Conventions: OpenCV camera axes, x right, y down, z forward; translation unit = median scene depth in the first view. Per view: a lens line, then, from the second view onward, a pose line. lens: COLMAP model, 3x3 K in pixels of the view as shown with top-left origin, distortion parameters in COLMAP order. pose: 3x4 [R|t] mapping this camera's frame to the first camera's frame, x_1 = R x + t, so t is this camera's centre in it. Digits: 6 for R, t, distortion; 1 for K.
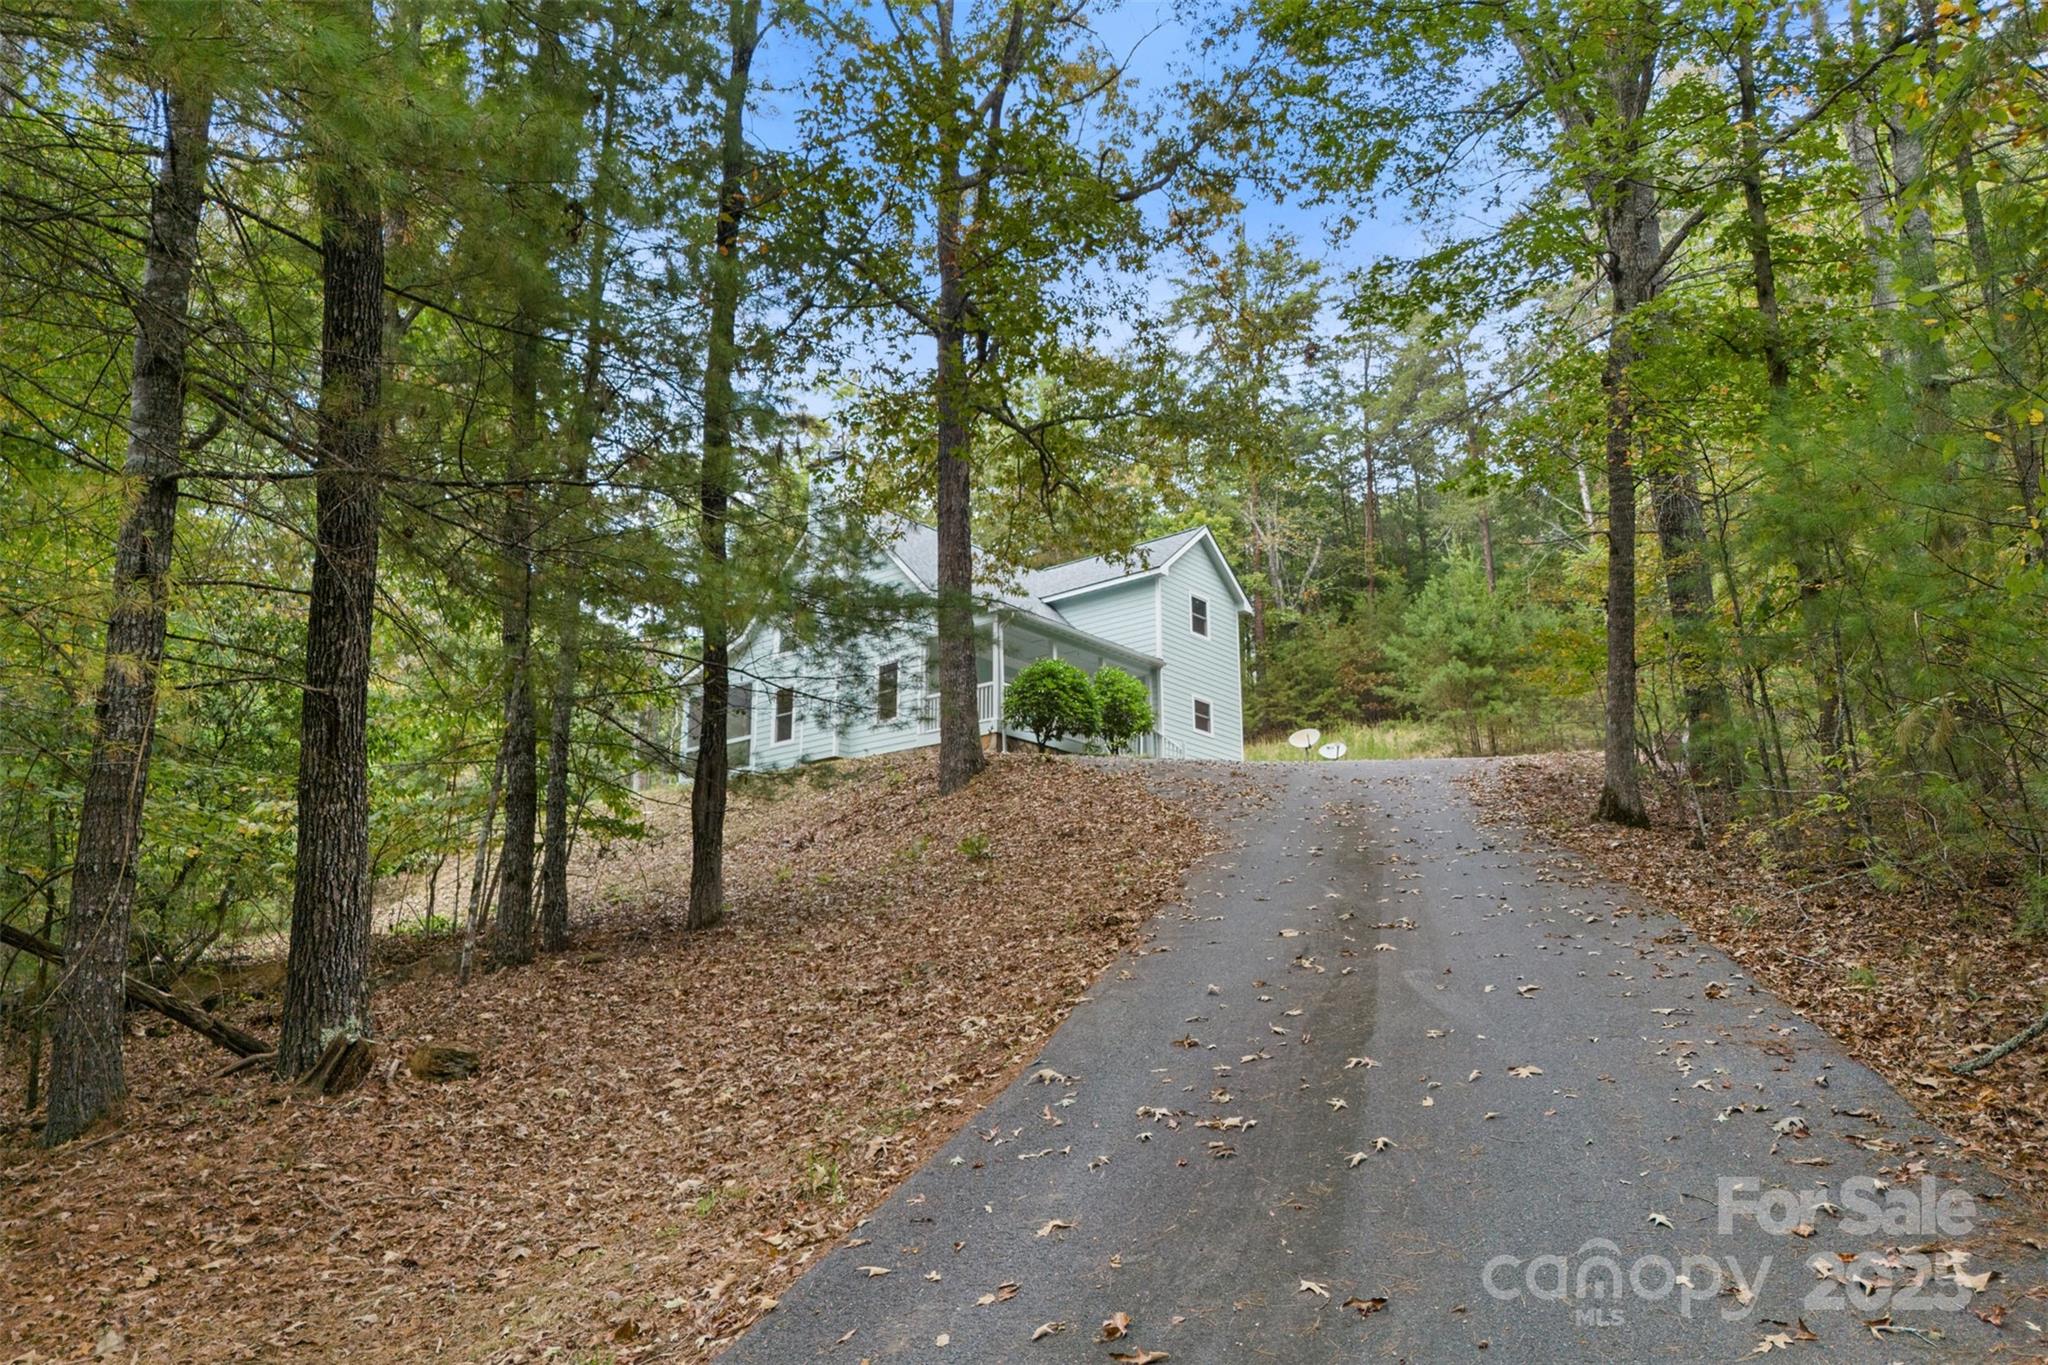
lens RADIAL K [[1540.2, 0, 1019.2], [0, 1540.2, 685.1], [0, 0, 1]] dist [0.069355, -0.010709]
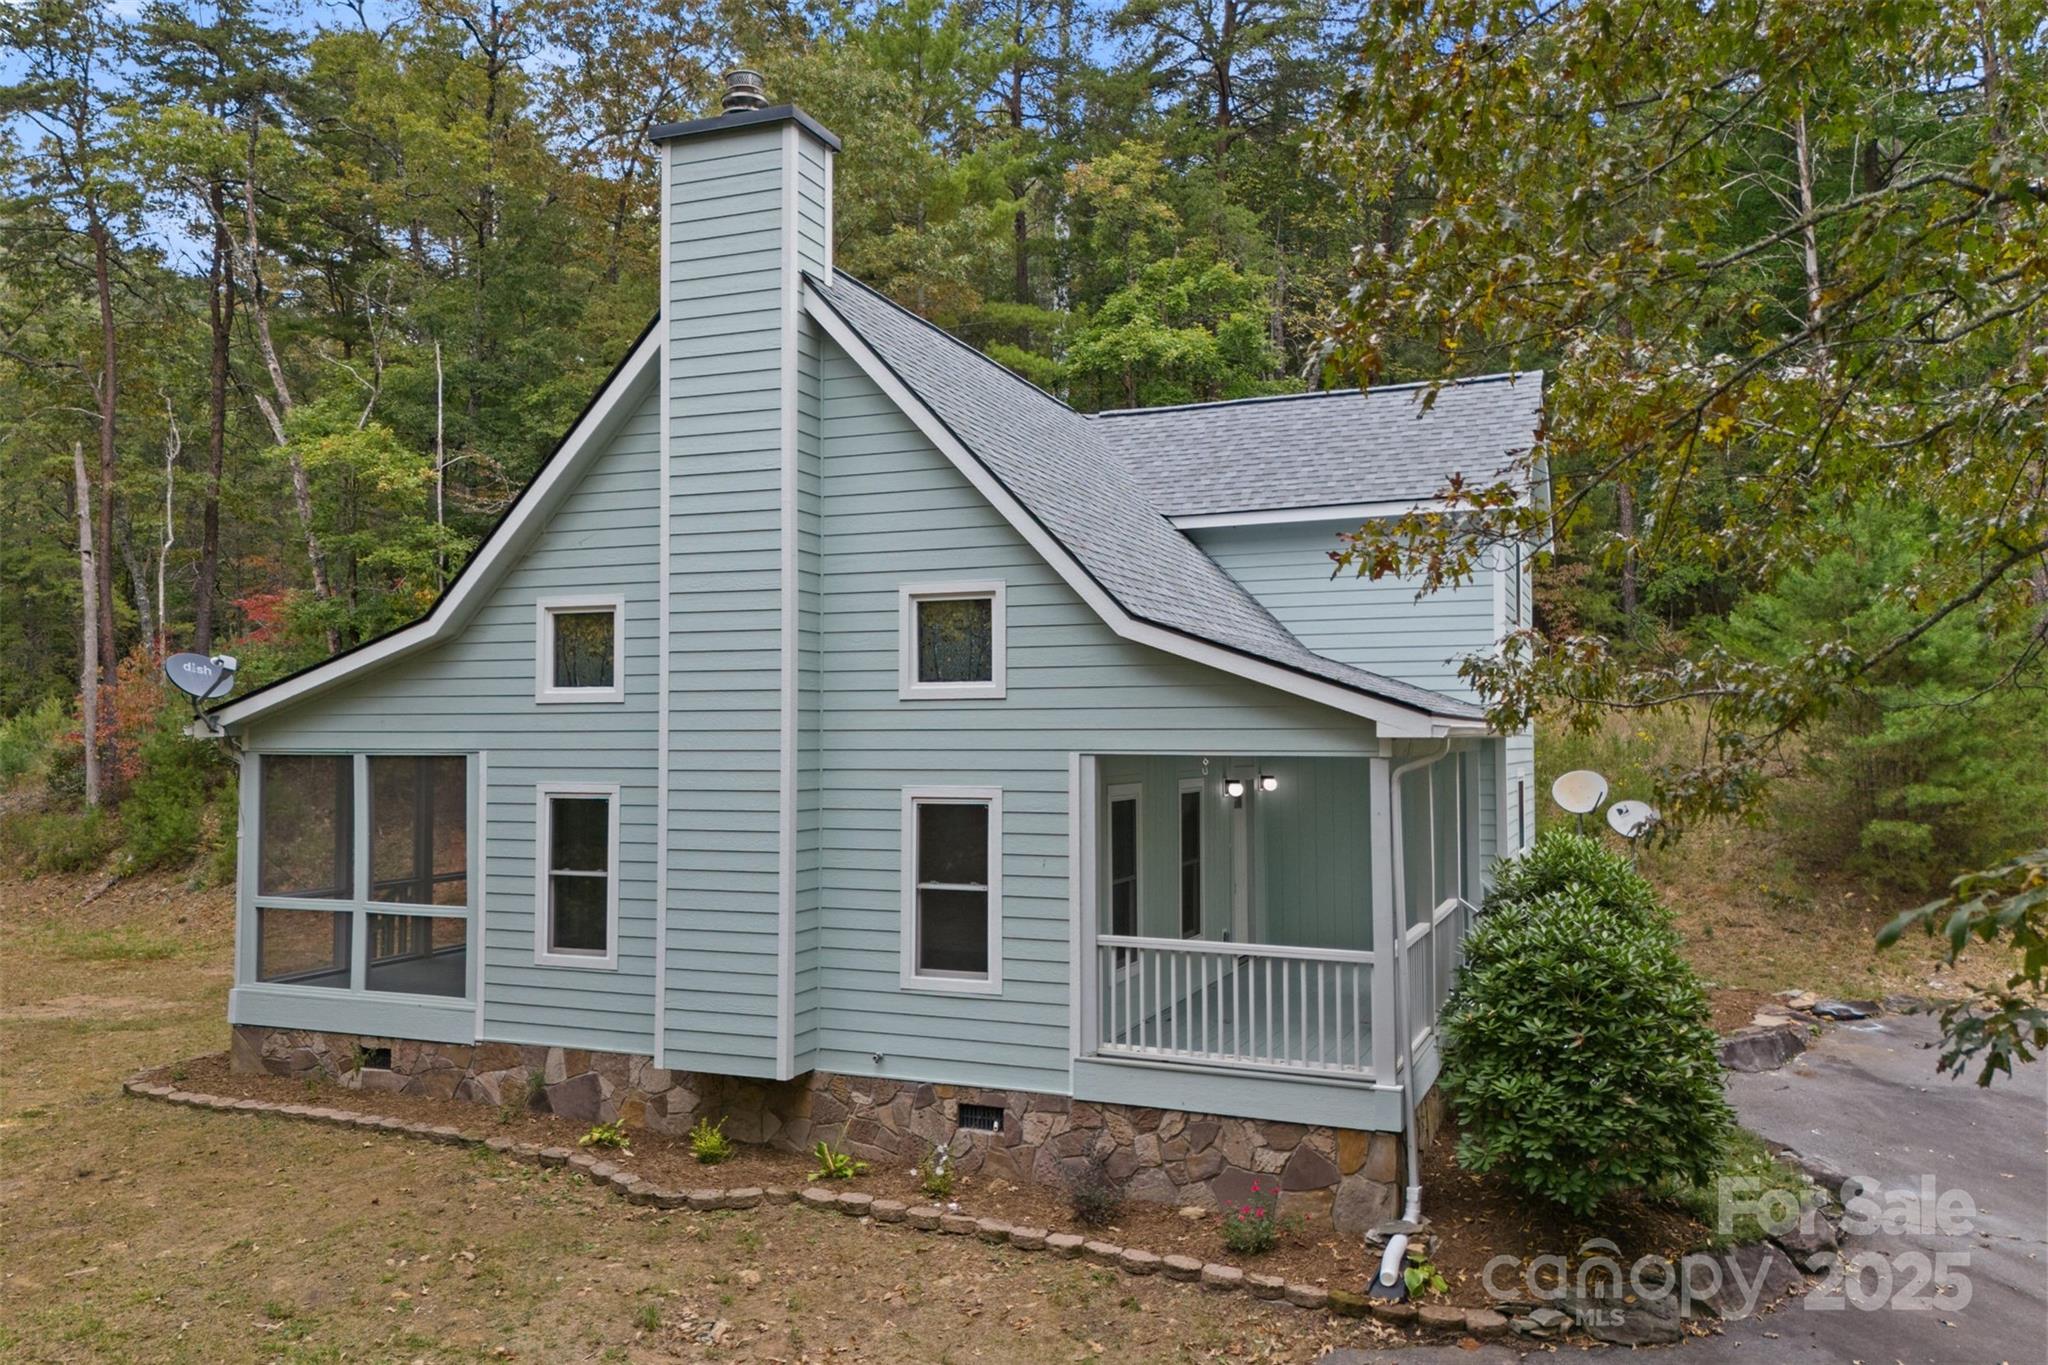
lens RADIAL K [[1540.2, 0, 1029.7], [0, 1540.2, 686.3], [0, 0, 1]] dist [0.069355, -0.010709]
pose [[0.950372, 0.010932, 0.310925, -0.112641], [-0.081480, 0.973246, 0.214833, -0.072693], [-0.300258, -0.229505, 0.925836, 0.446816]]
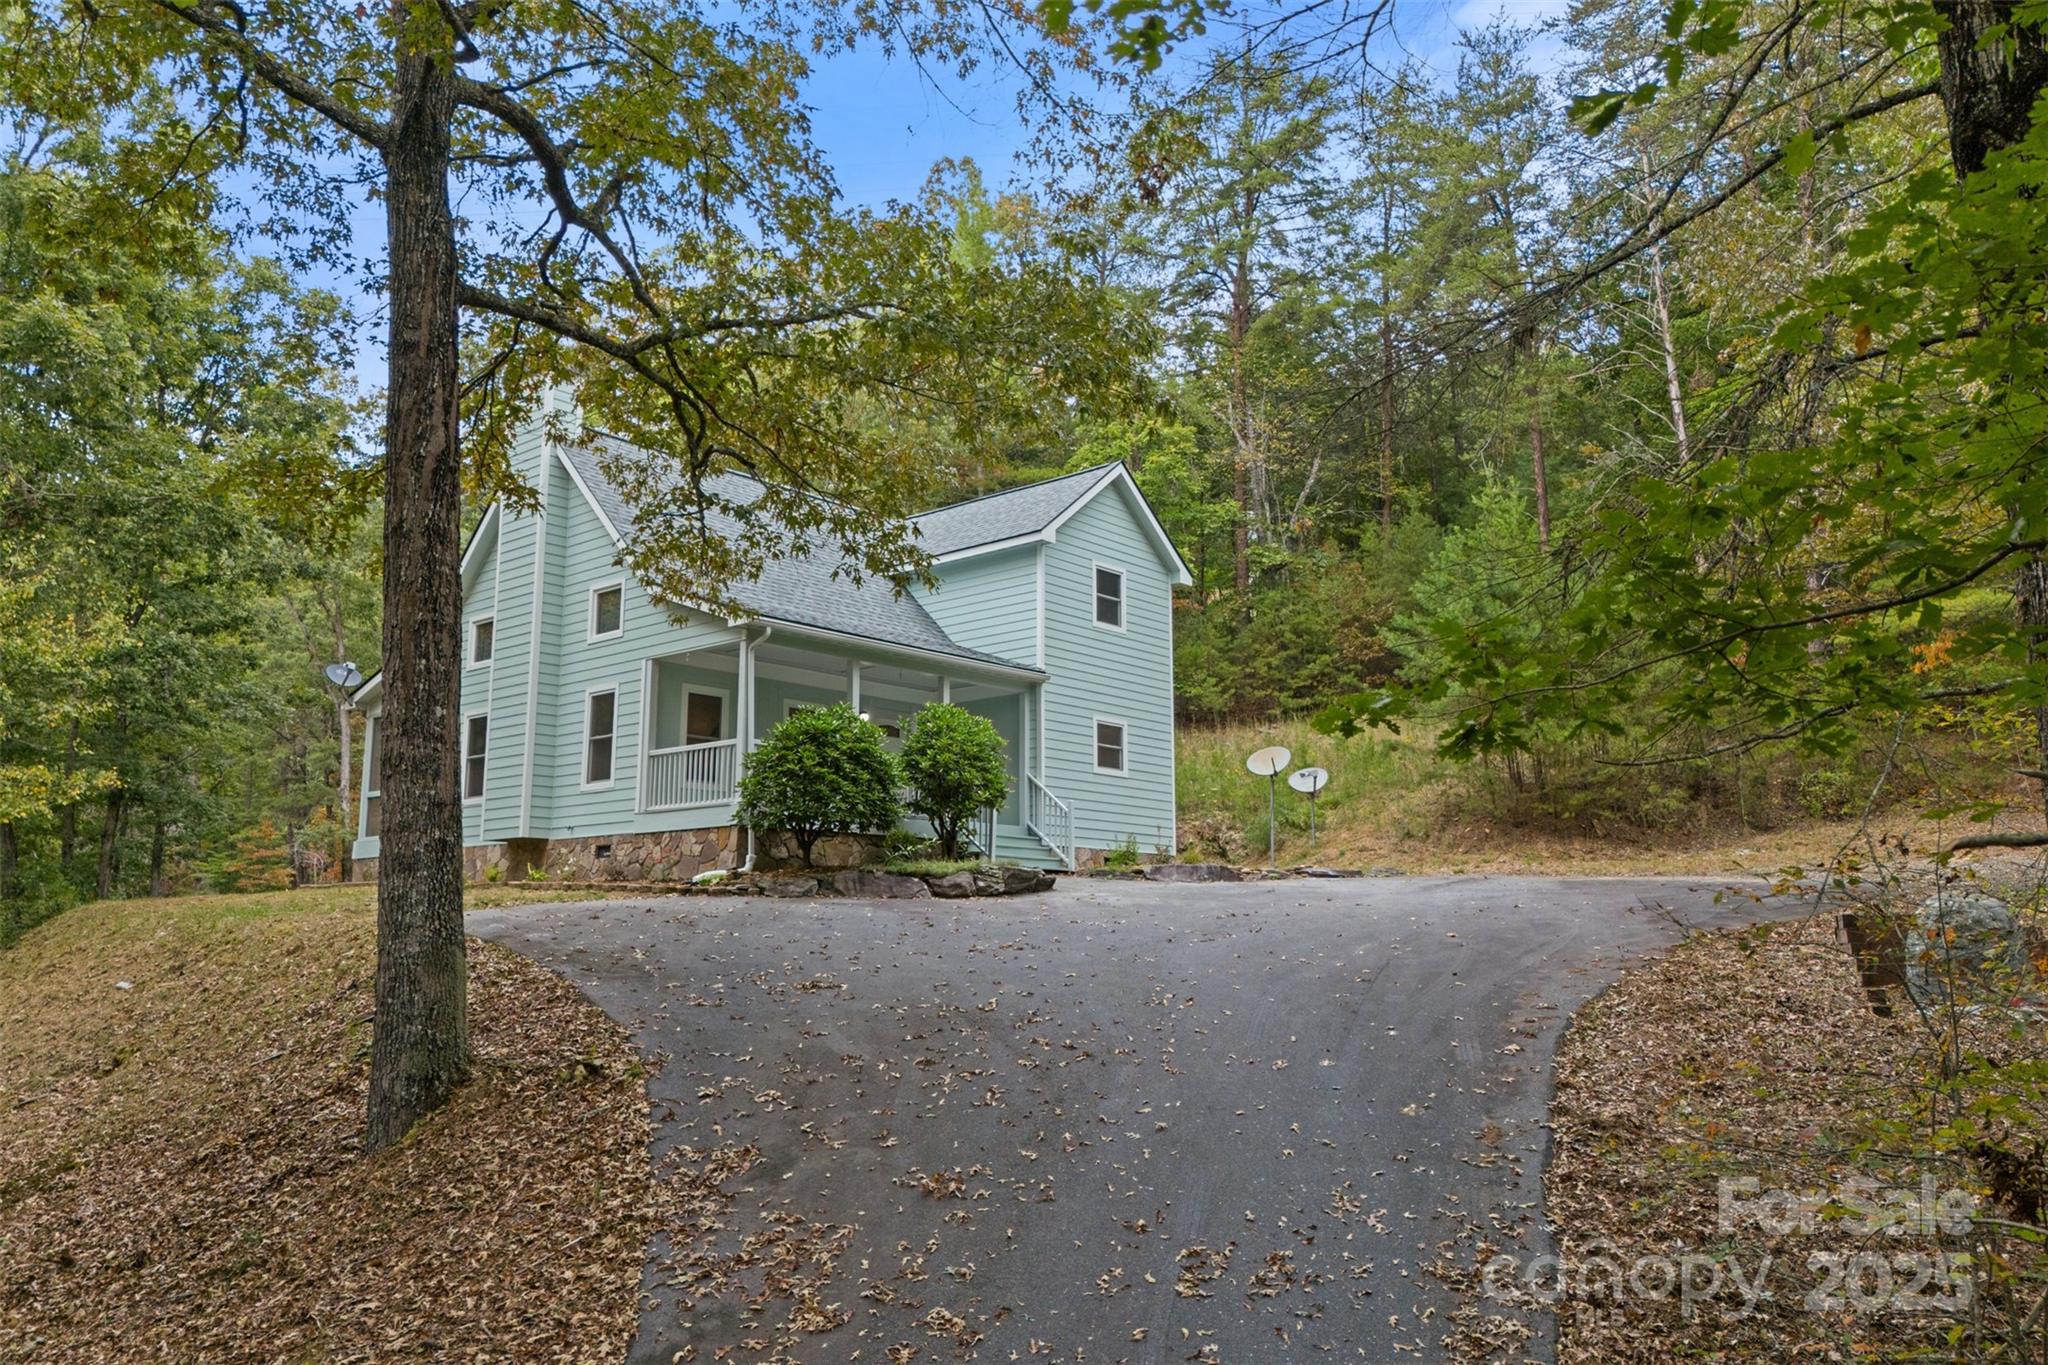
lens RADIAL K [[1540.2, 0, 1035.8], [0, 1540.2, 673.9], [0, 0, 1]] dist [0.069355, -0.010709]
pose [[0.999754, -0.005861, -0.021405, 0.071518], [0.007565, 0.996732, 0.080419, -0.047558], [0.020864, -0.080561, 0.996531, 0.229431]]
